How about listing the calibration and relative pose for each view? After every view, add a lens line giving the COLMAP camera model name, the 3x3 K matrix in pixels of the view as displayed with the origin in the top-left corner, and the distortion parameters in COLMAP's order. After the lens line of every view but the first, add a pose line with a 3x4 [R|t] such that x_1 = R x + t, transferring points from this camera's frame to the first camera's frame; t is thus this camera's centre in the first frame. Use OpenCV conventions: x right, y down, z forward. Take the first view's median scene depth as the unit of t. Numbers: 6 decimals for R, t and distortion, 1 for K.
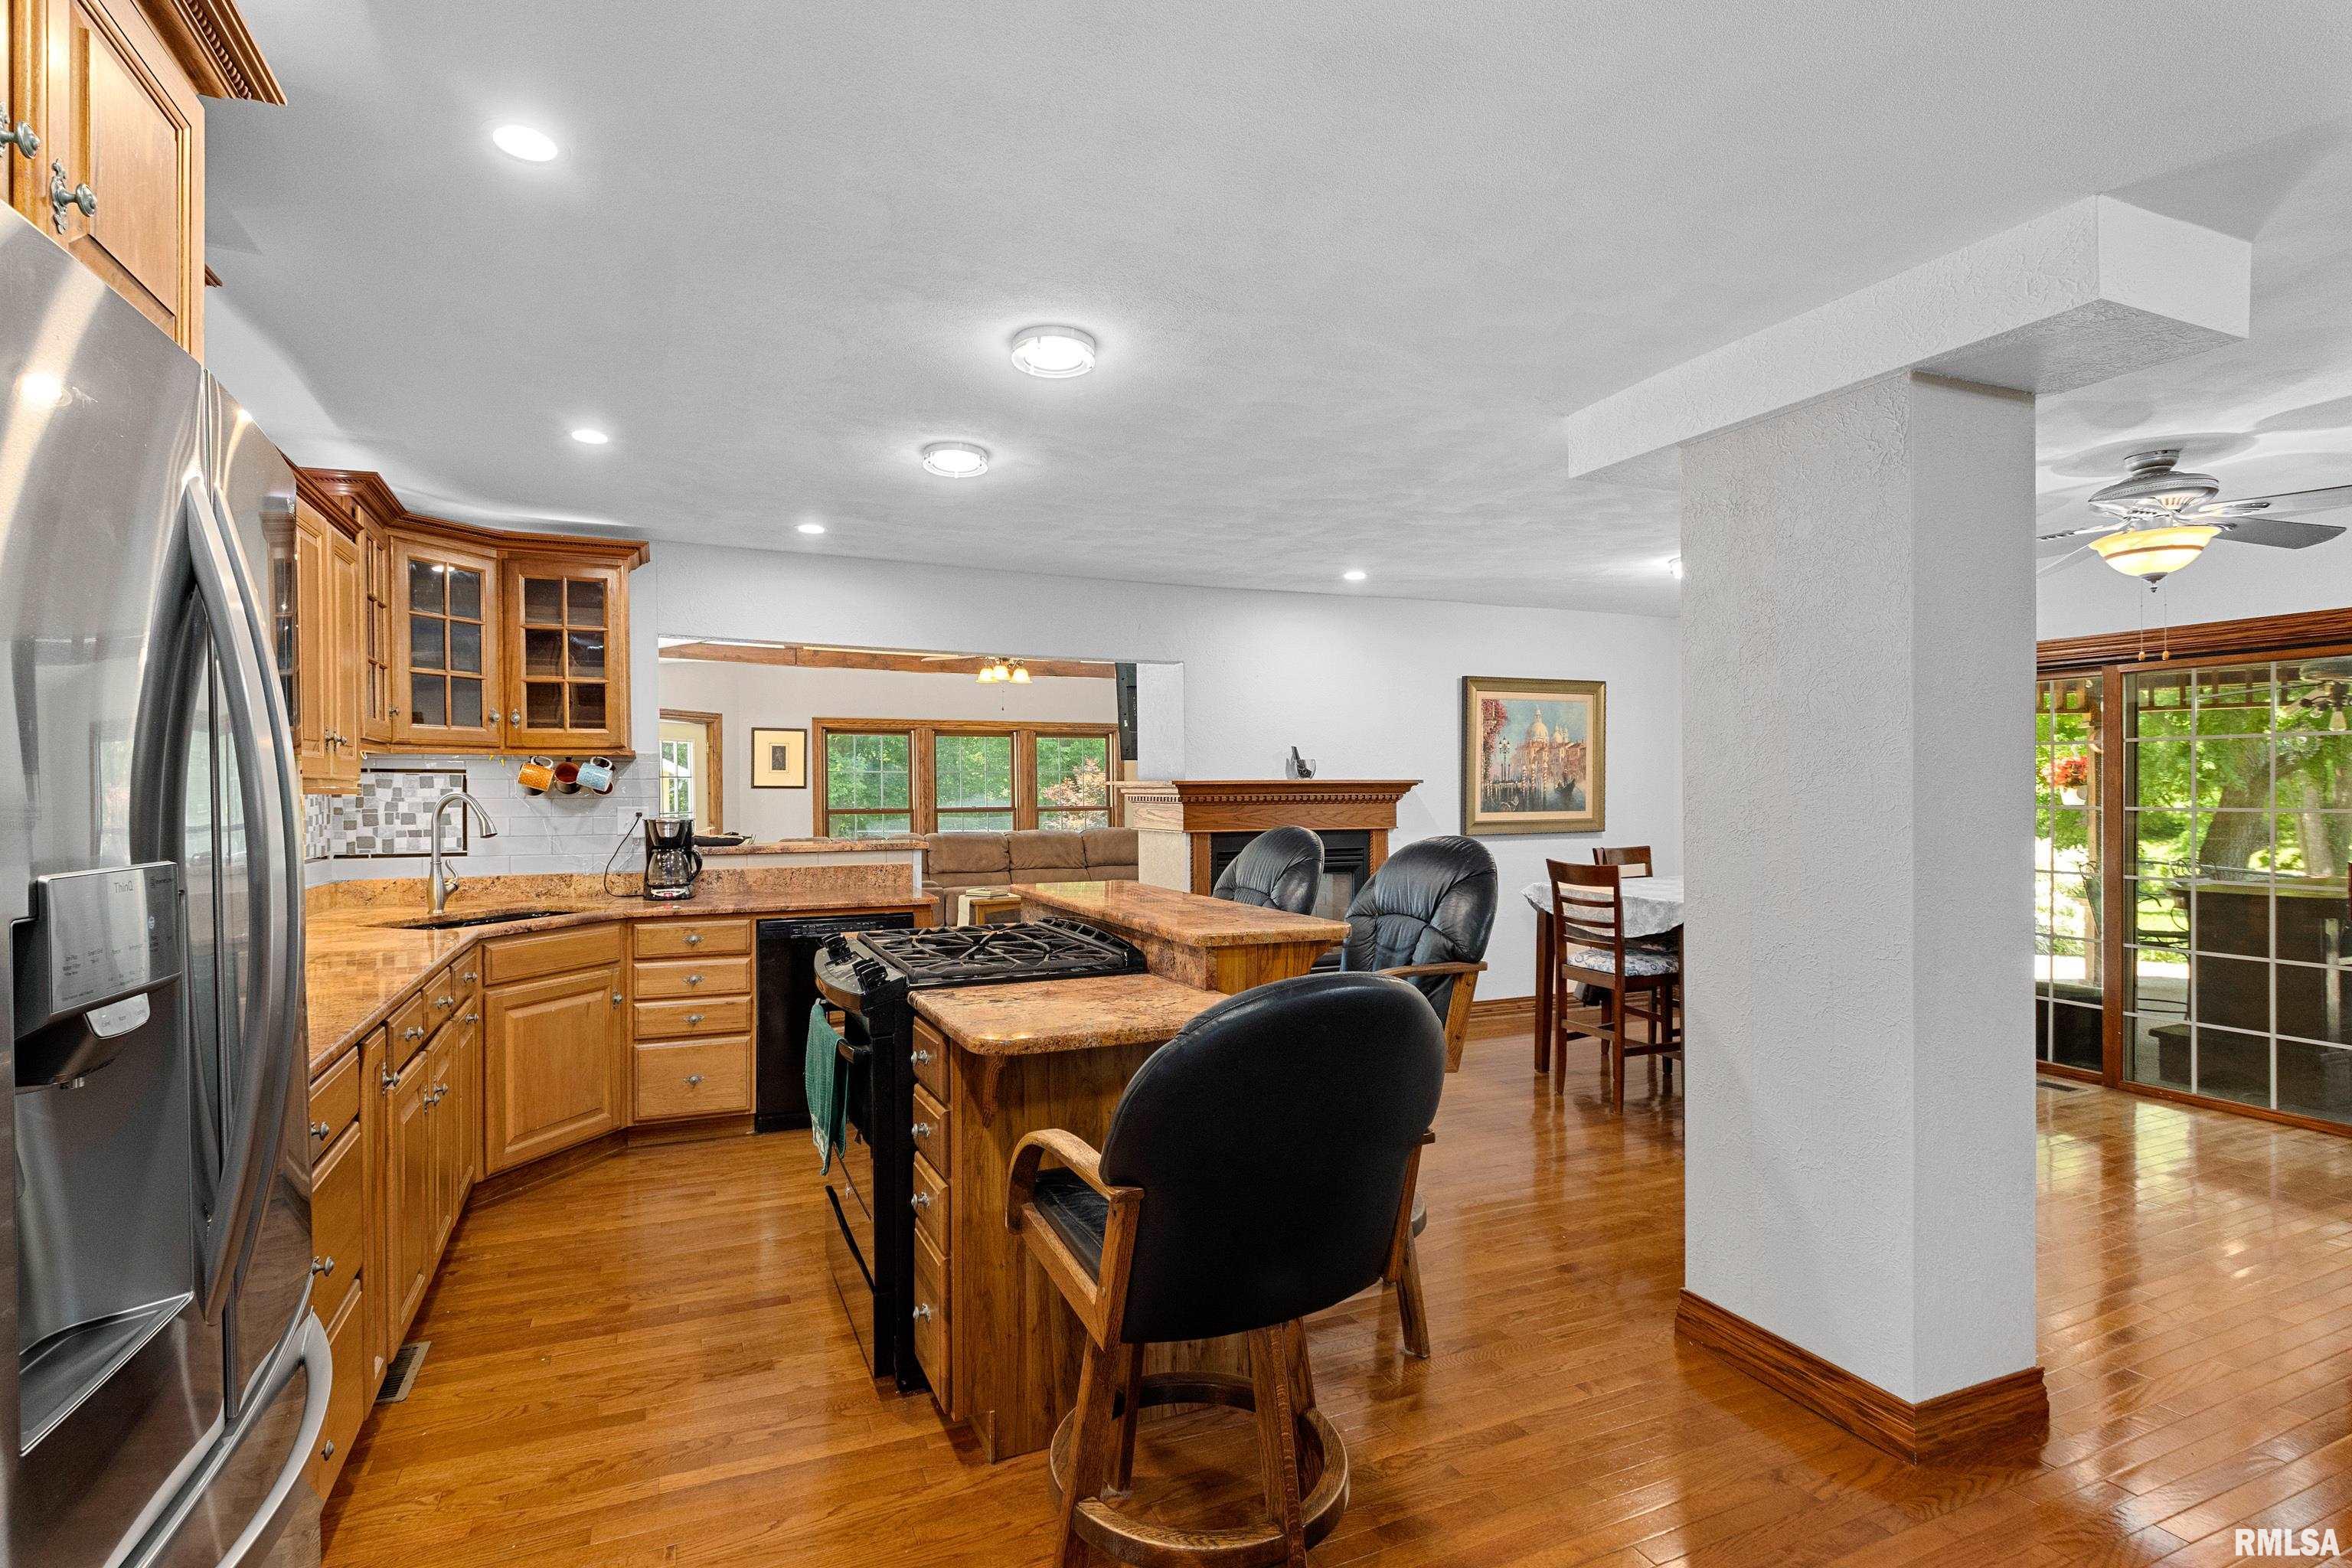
lens RADIAL K [[1114.2, 0, 1155.1], [0, 1114.2, 798.5], [0, 0, 1]] dist [-0.001671, -0.000641]
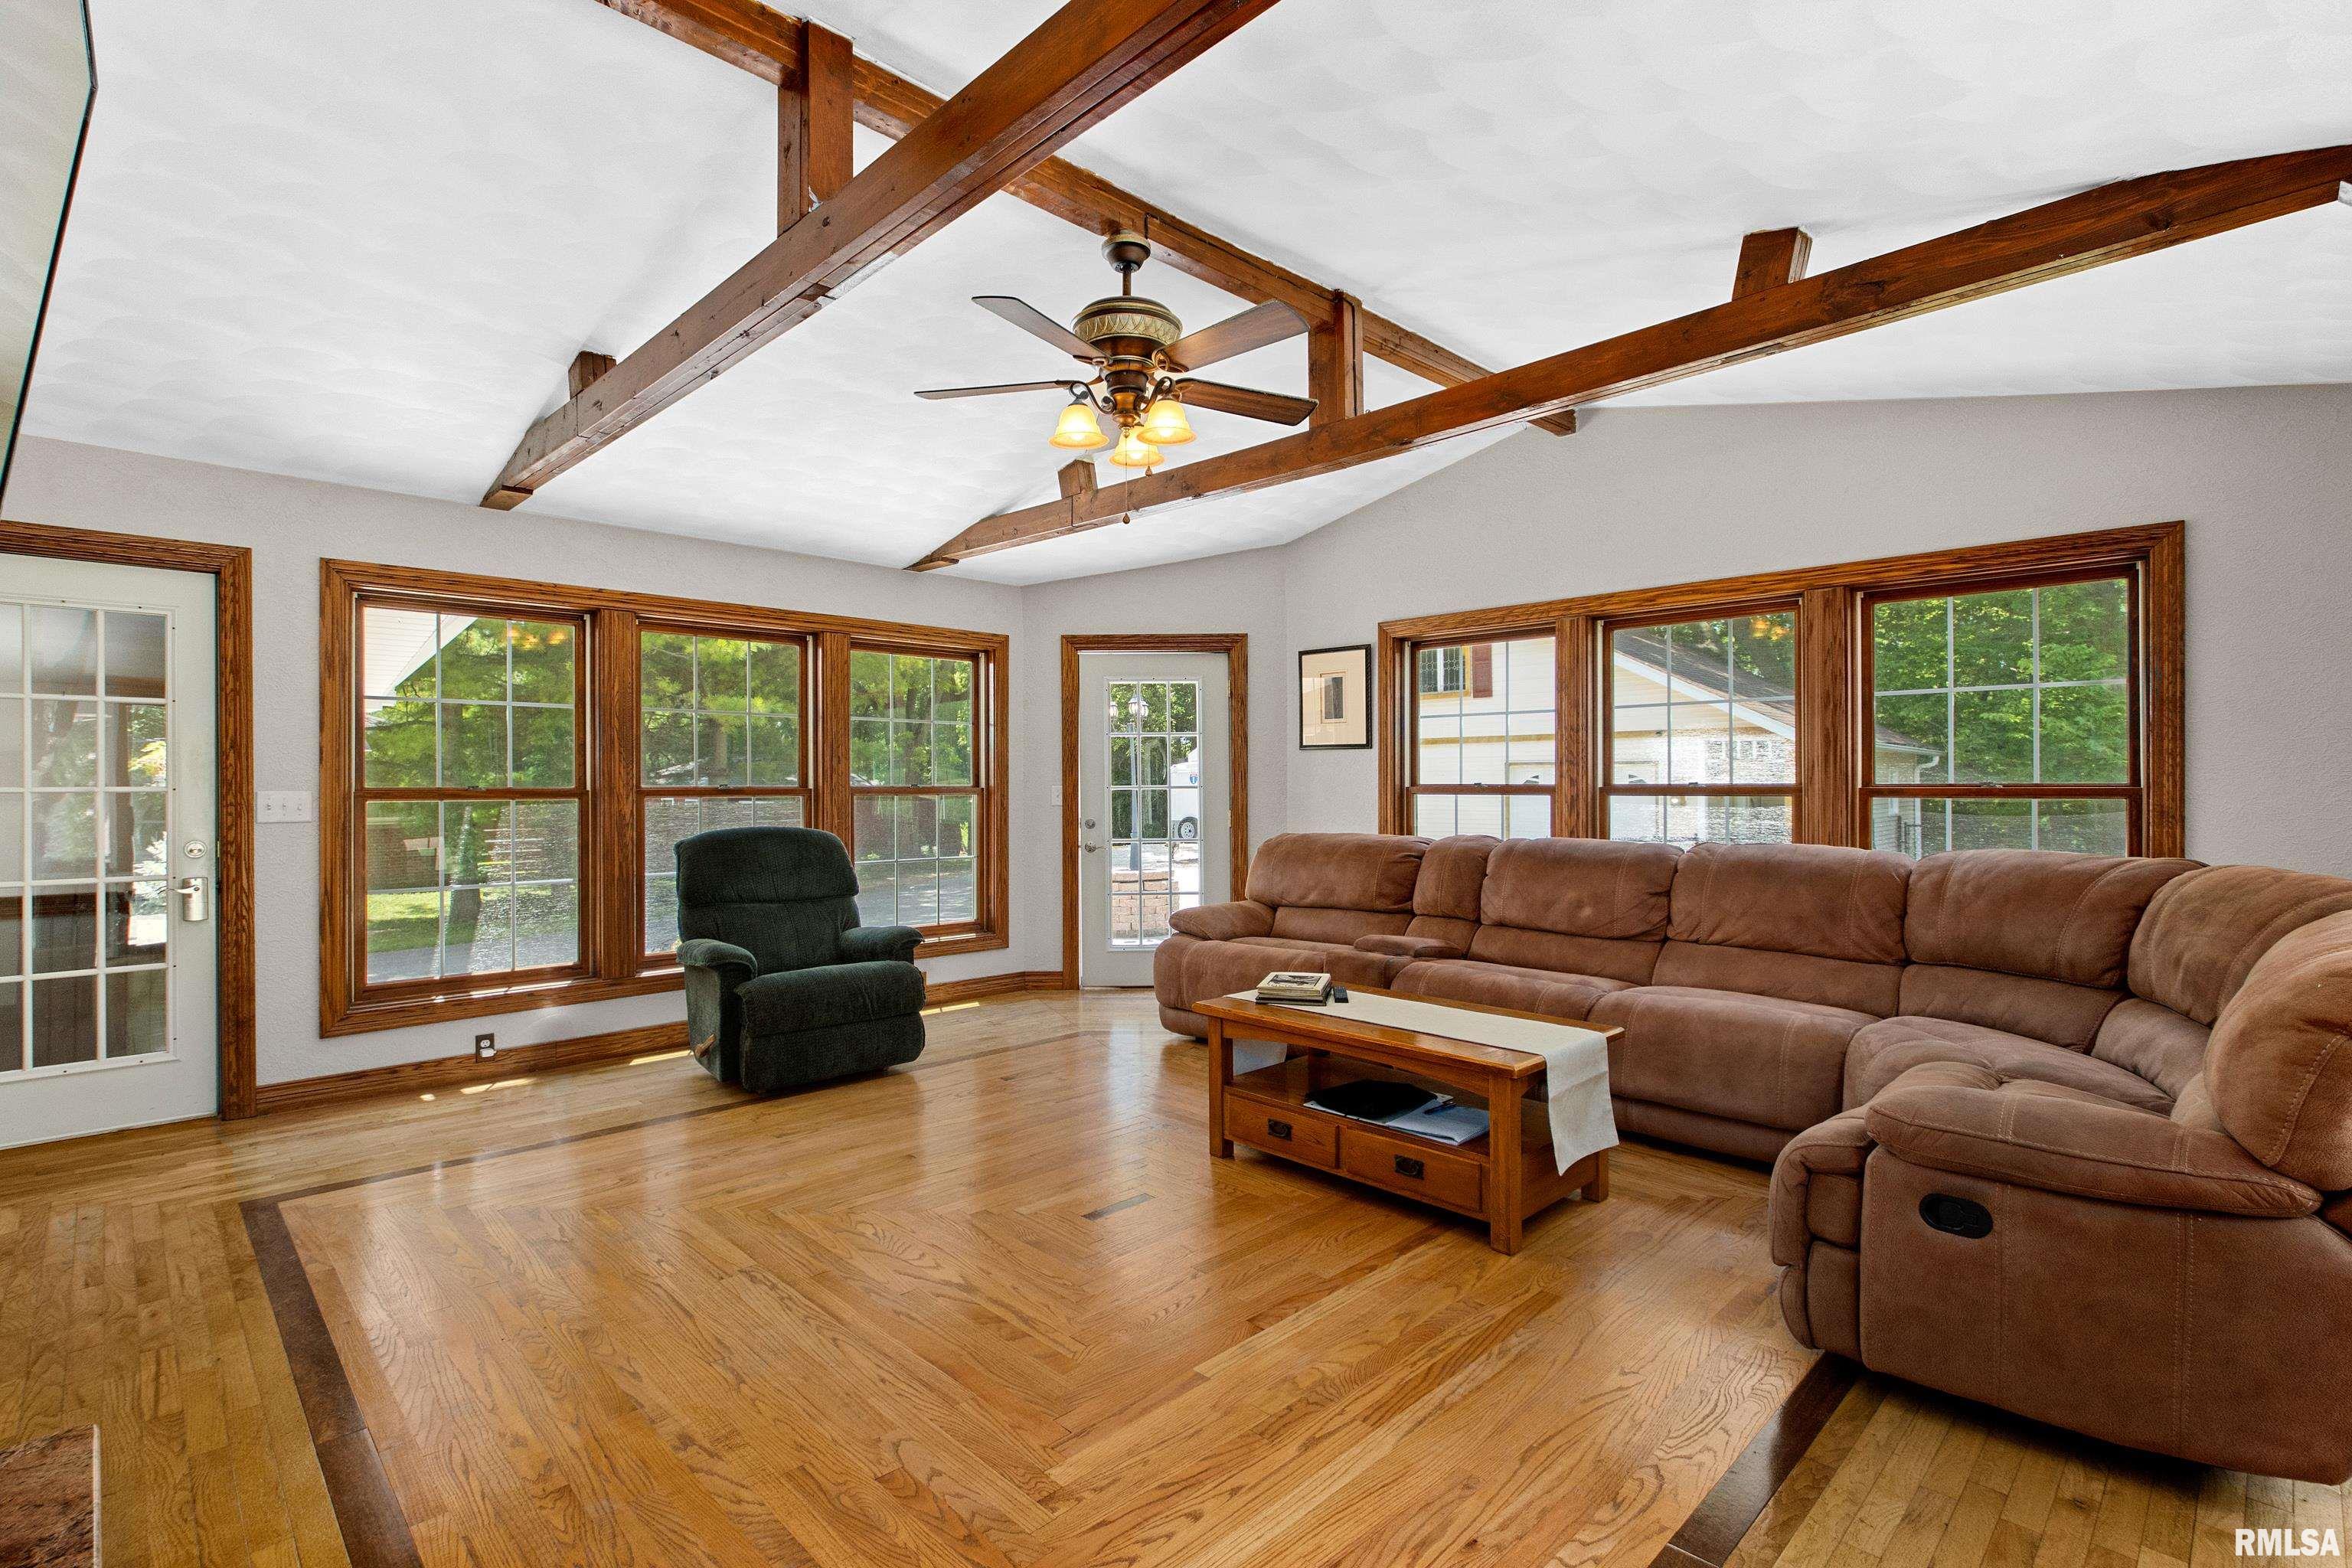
lens RADIAL K [[1096.4, 0, 1159.6], [0, 1096.4, 783.0], [0, 0, 1]] dist [-0.002877, -0.001289]
pose [[0.352685, 0.003751, -0.935734, 0.294114], [-0.005656, 0.999982, 0.001876, 0.013961], [0.935725, 0.004631, 0.352700, 1.158991]]
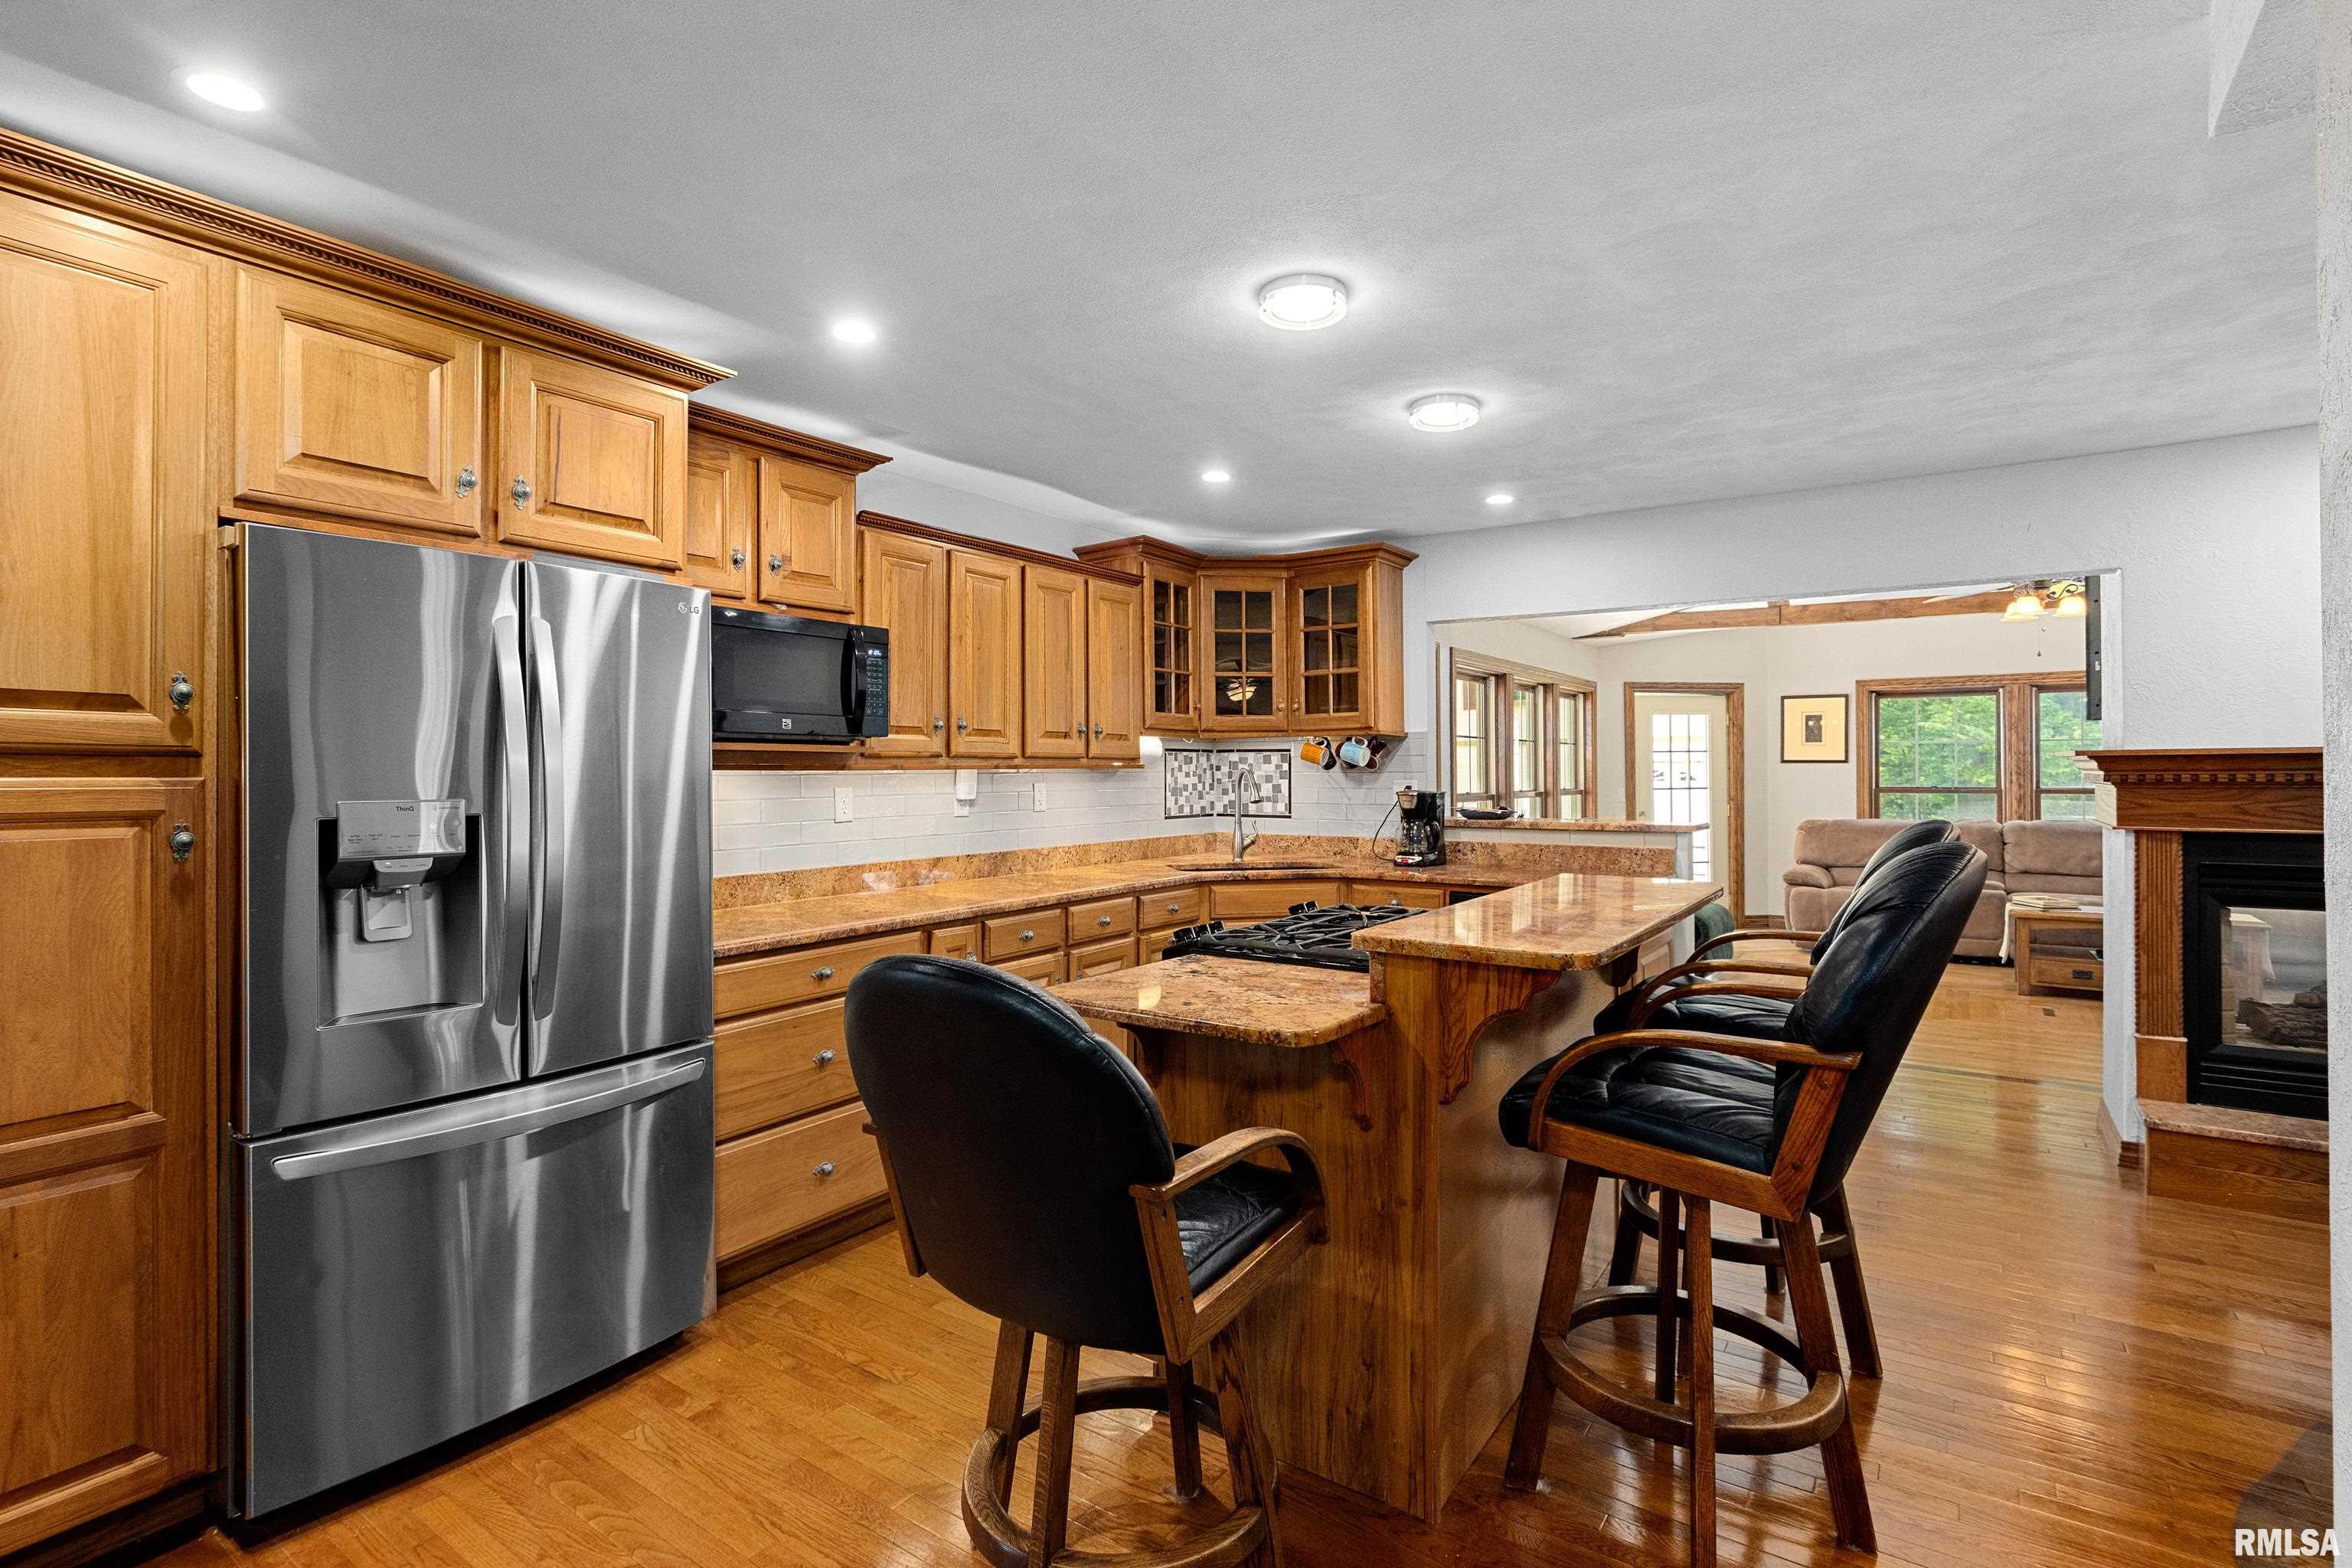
lens RADIAL K [[1126.9, 0, 1178.1], [0, 1126.9, 770.8], [0, 0, 1]] dist [-0.000583, -0.000025]
pose [[0.524609, 0.003605, -0.851336, 0.264732], [-0.005343, 0.999985, 0.000942, -0.001461], [0.851327, 0.004055, 0.524620, 0.160899]]
